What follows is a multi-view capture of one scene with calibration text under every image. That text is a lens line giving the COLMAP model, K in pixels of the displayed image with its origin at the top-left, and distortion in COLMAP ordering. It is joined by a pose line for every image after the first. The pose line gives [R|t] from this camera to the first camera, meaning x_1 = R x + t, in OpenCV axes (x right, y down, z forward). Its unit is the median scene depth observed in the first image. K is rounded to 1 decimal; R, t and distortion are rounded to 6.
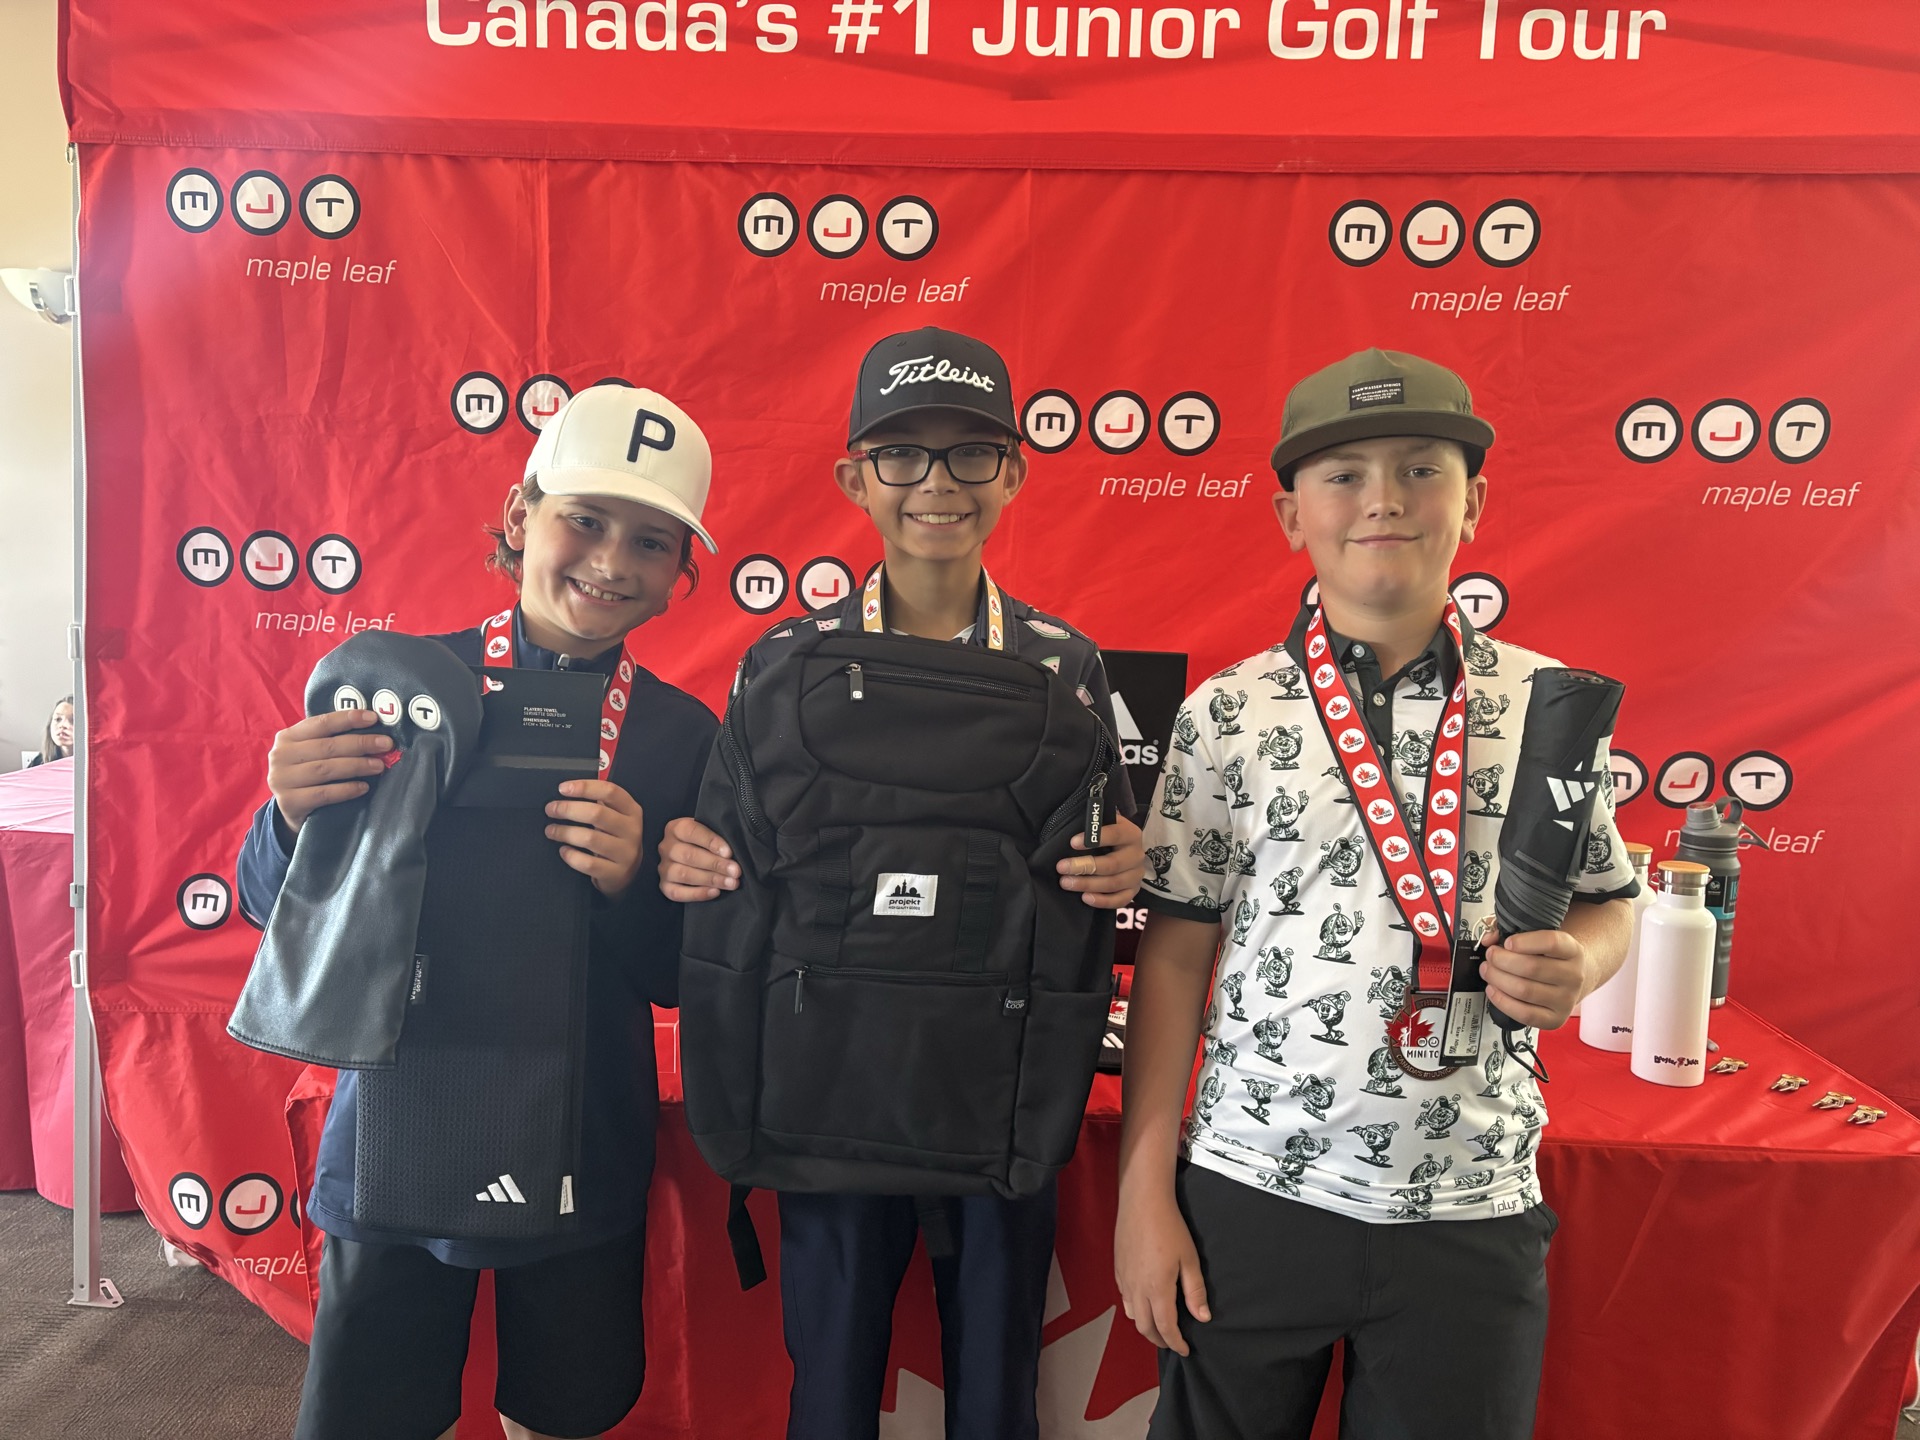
lens RADIAL K [[1437.7, 0, 954.2], [0, 1437.7, 736.2], [0, 0, 1]] dist [0.038630, -0.024905]
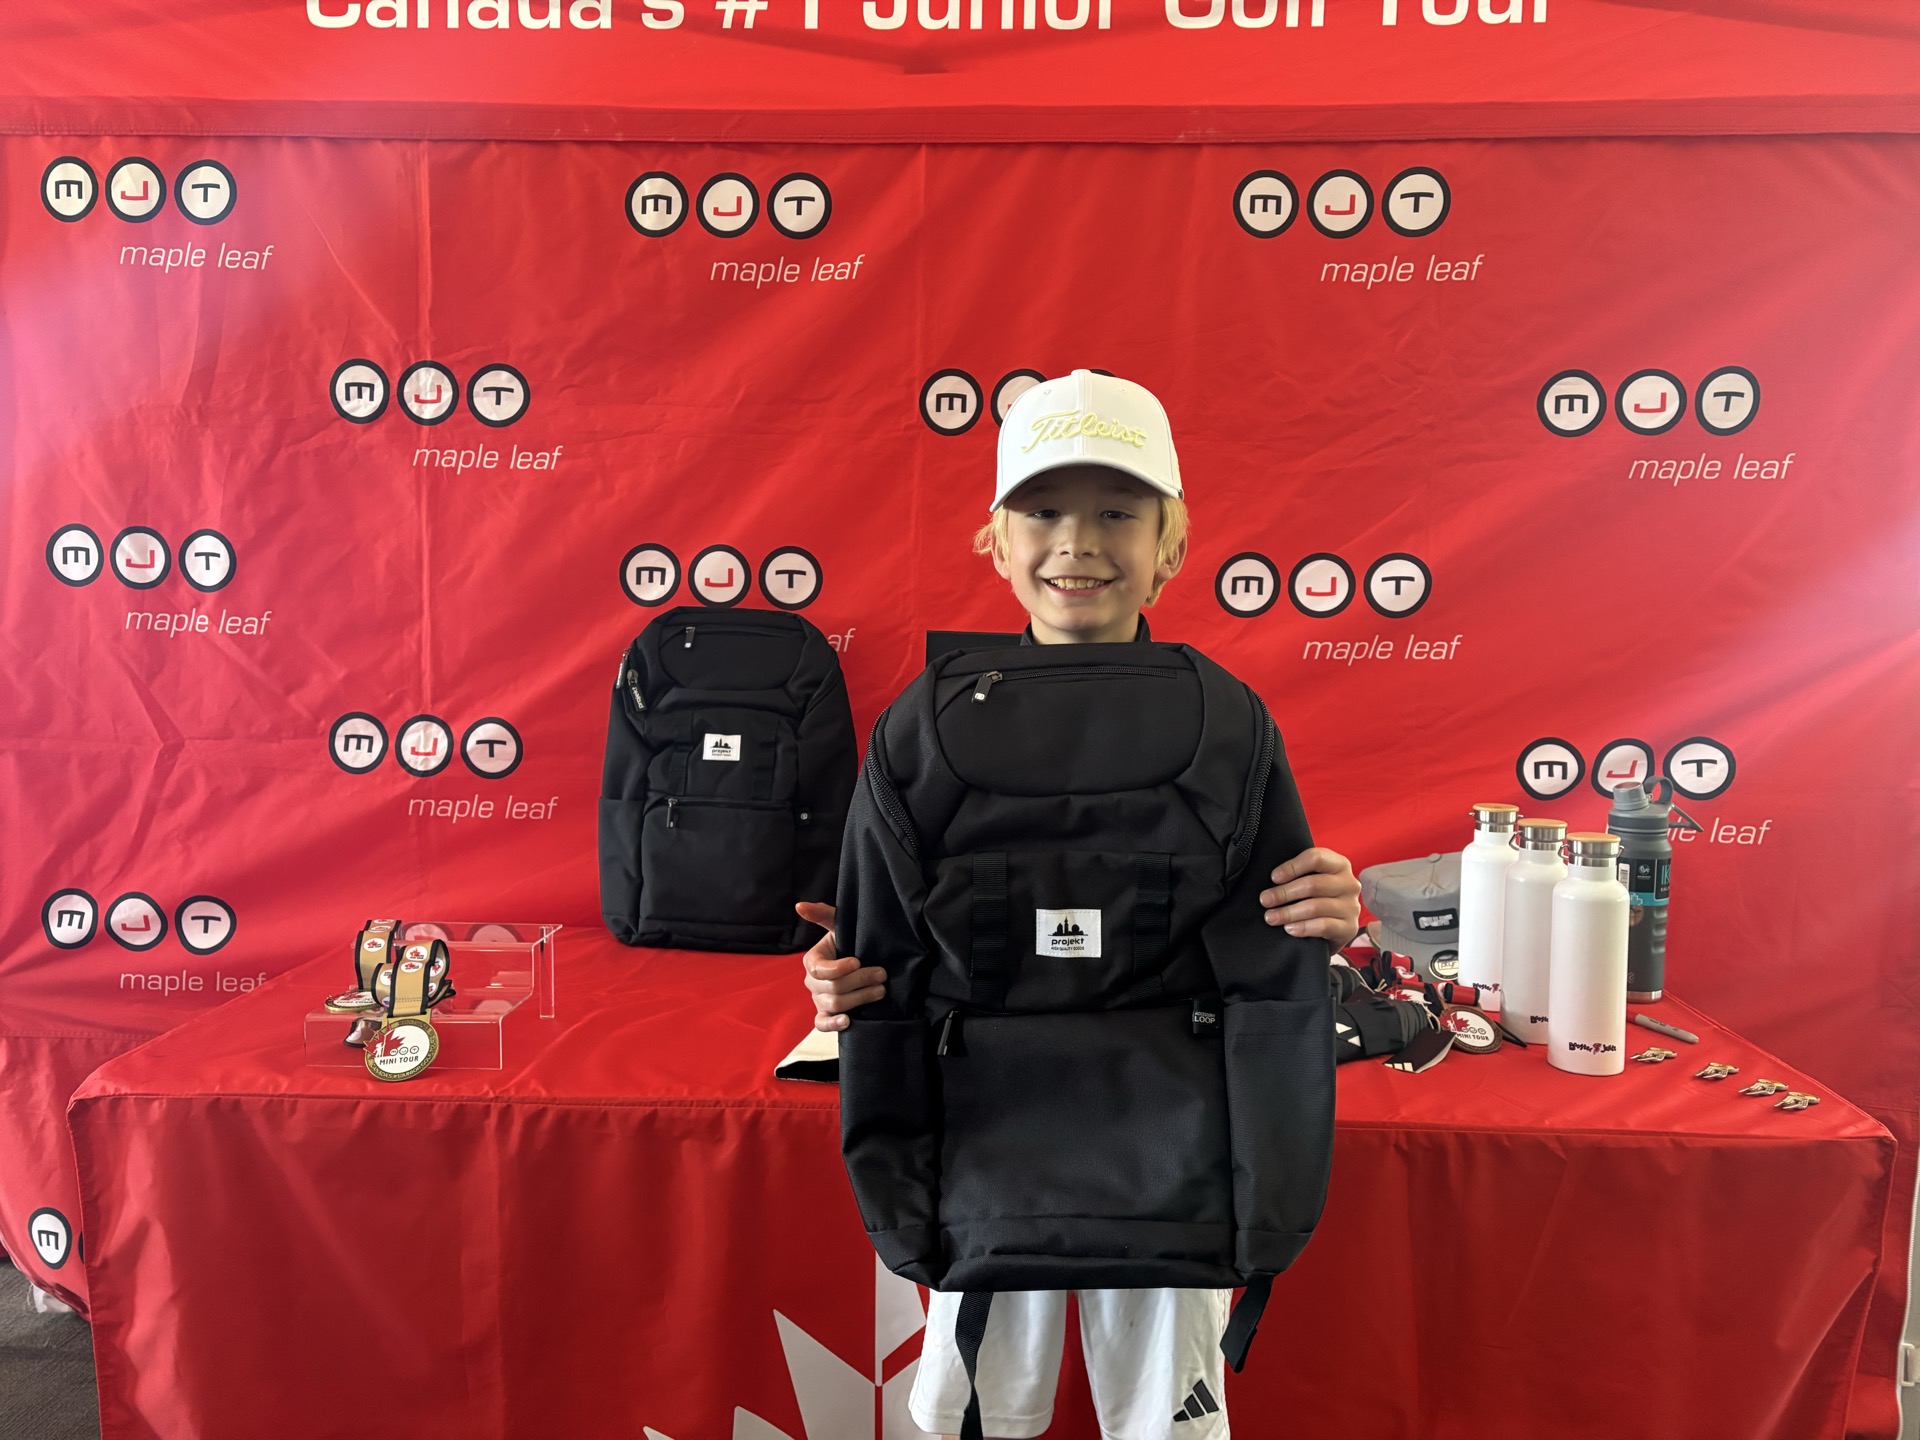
lens RADIAL K [[1444.6, 0, 971.4], [0, 1444.6, 729.8], [0, 0, 1]] dist [0.030317, -0.012501]
pose [[0.999941, -0.010325, -0.003479, 0.082585], [0.010129, 0.998569, -0.052516, 0.051018], [0.004016, 0.052477, 0.998614, 0.048749]]
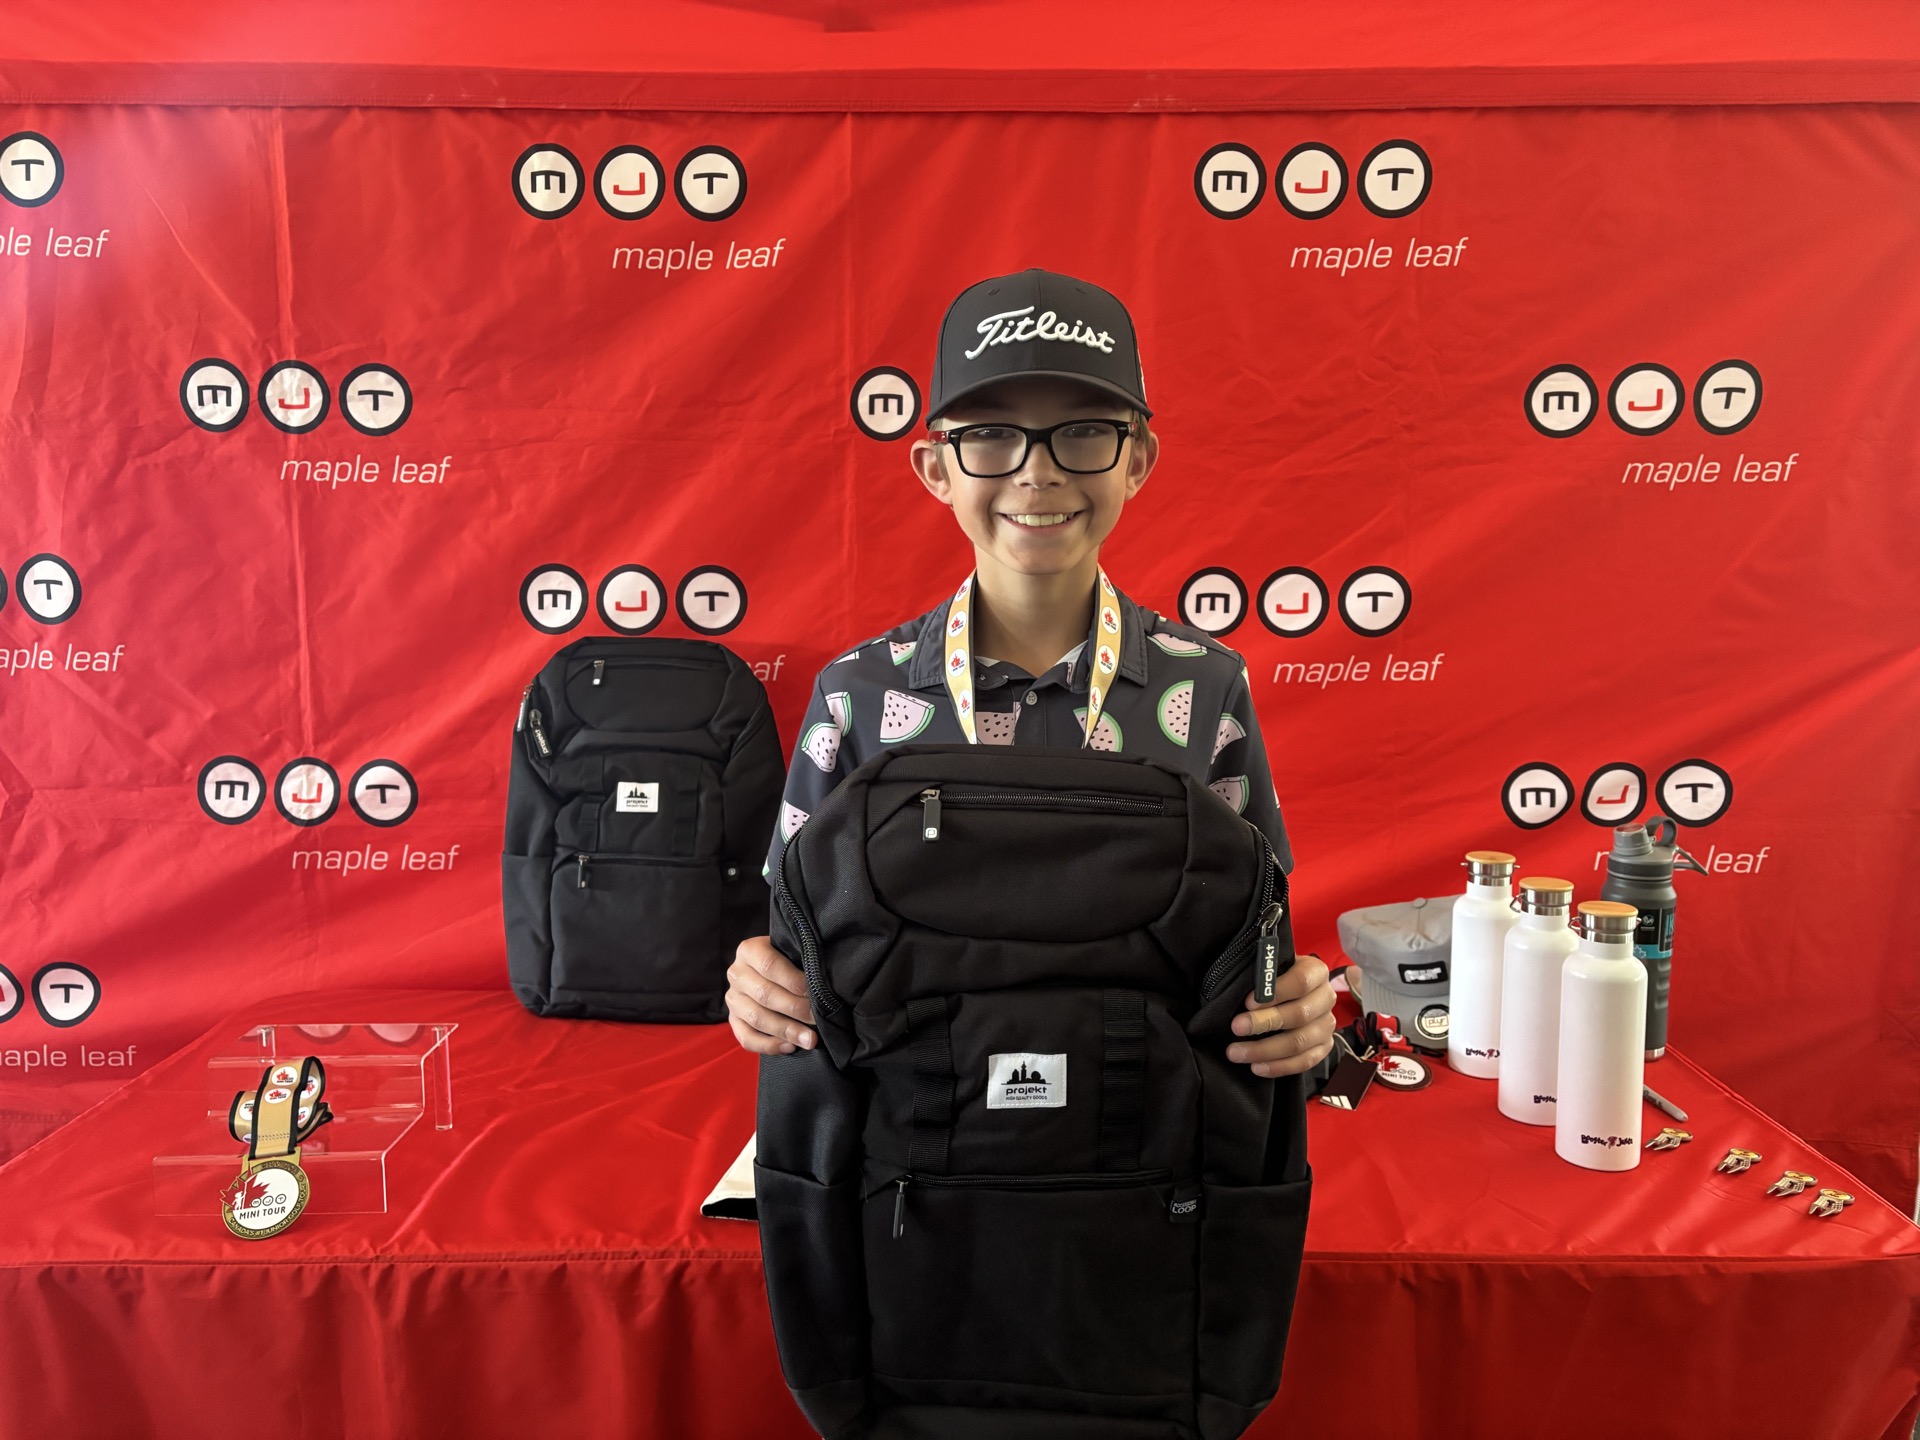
lens RADIAL K [[1439.4, 0, 974.2], [0, 1439.4, 736.7], [0, 0, 1]] dist [0.027943, -0.004502]
pose [[0.998788, -0.029561, 0.039362, 0.081010], [0.029750, 0.999548, -0.004234, -0.013213], [-0.039219, 0.005400, 0.999216, 0.133540]]
